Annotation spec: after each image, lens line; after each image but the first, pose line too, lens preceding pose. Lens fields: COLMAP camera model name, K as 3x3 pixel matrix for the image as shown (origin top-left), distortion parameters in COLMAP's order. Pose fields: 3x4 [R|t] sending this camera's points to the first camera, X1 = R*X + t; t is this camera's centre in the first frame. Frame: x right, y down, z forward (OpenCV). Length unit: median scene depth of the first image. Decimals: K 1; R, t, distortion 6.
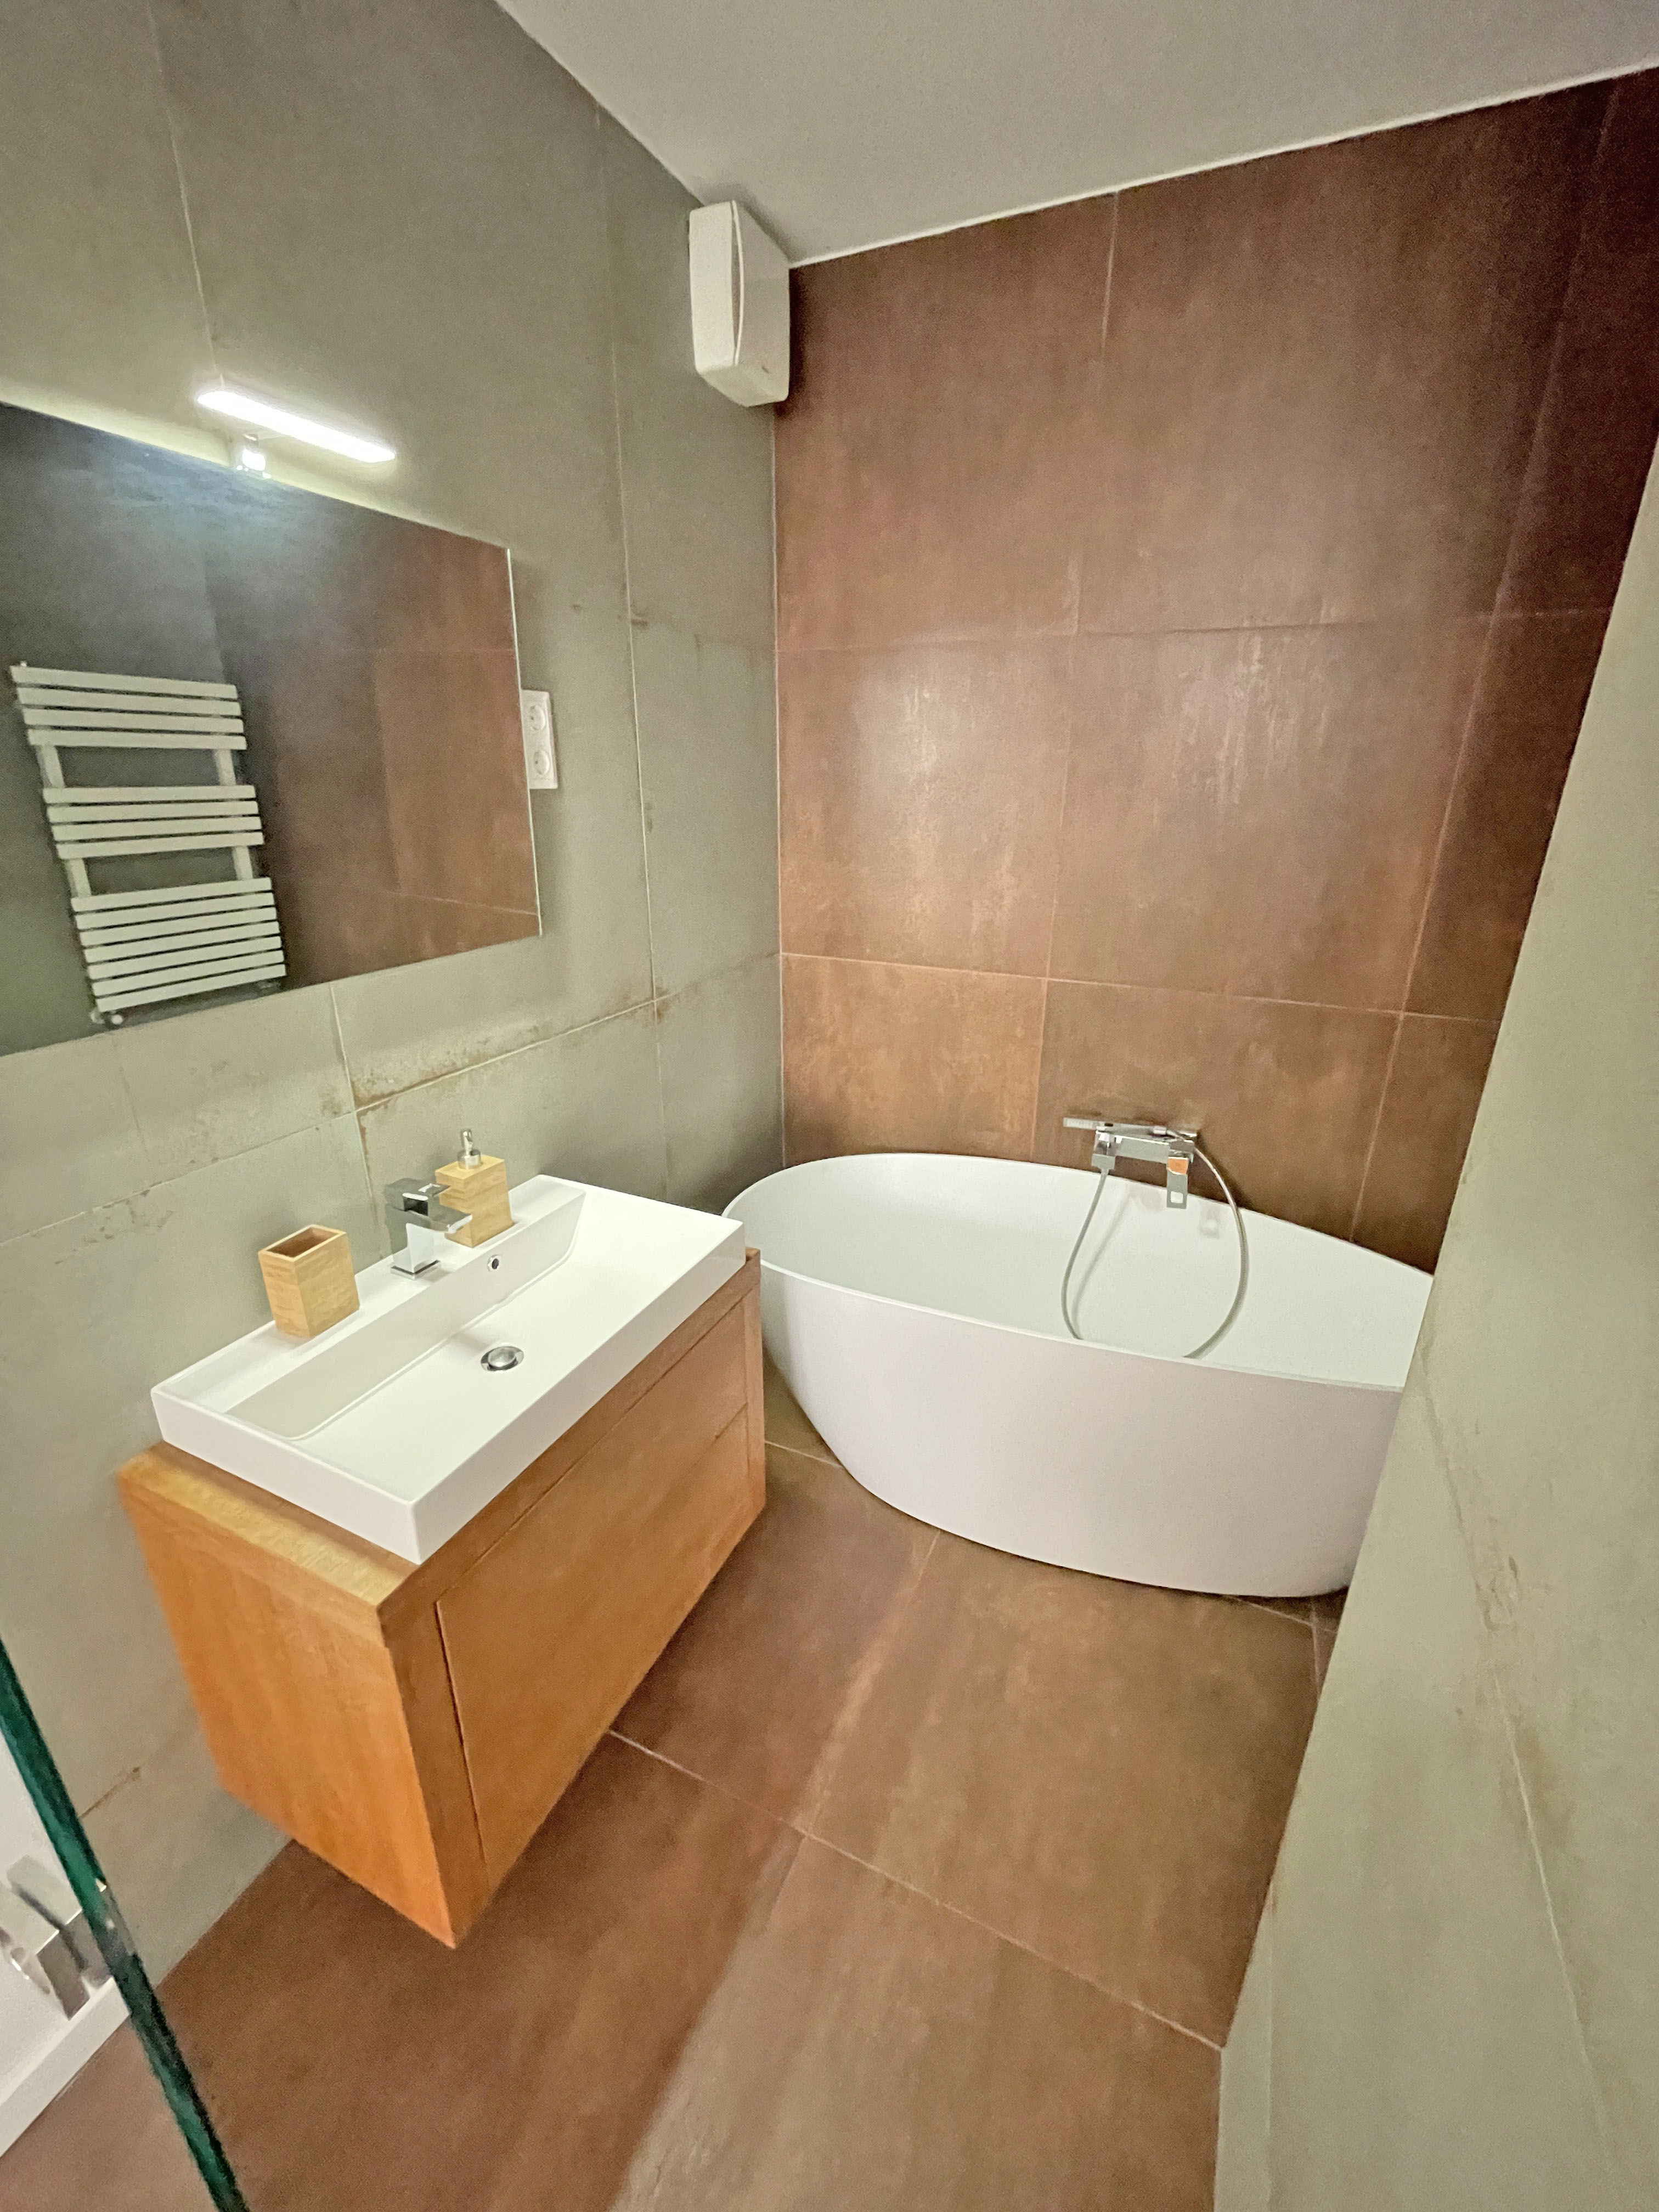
lens RADIAL K [[897.4, 0, 834.3], [0, 897.4, 1092.9], [0, 0, 1]] dist [-0.001618, 0.000449]
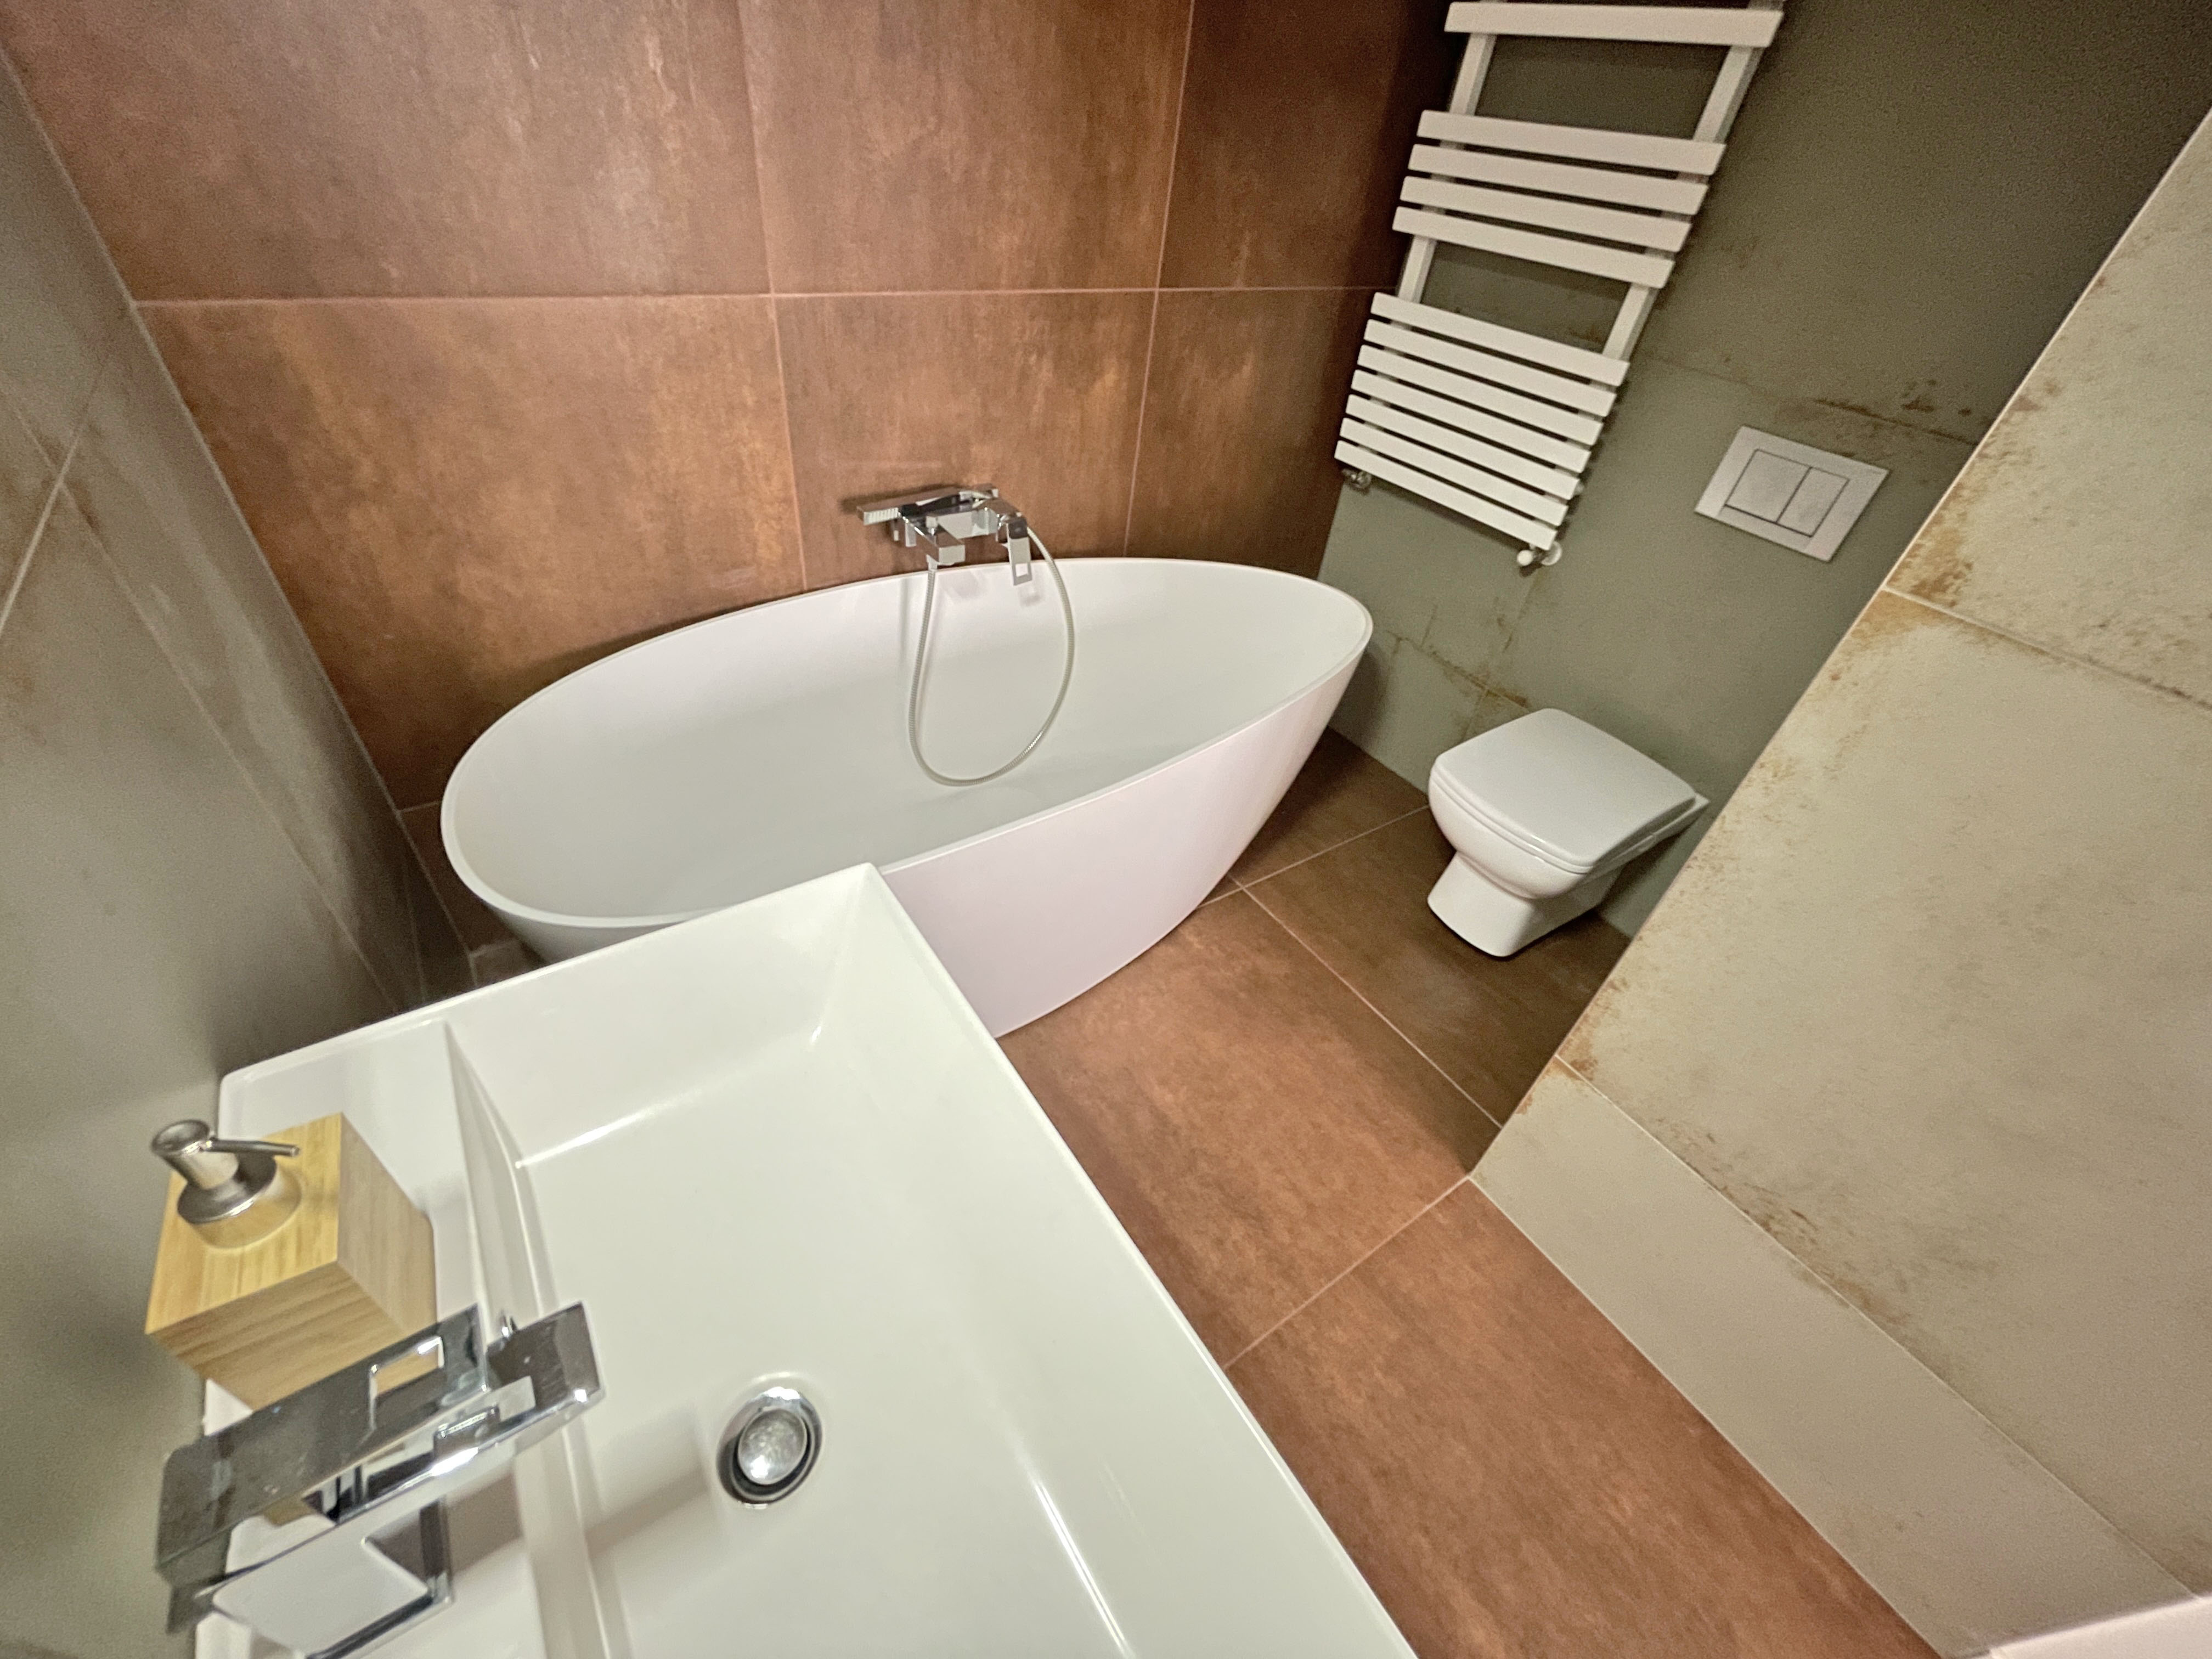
lens RADIAL K [[897.4, 0, 1096.4], [0, 897.4, 821.4], [0, 0, 1]] dist [-0.001618, 0.000449]
pose [[0.511400, -0.510048, 0.691607, -0.274579], [0.204282, 0.853895, 0.478678, -0.067752], [-0.834709, -0.103513, 0.540875, 0.443366]]
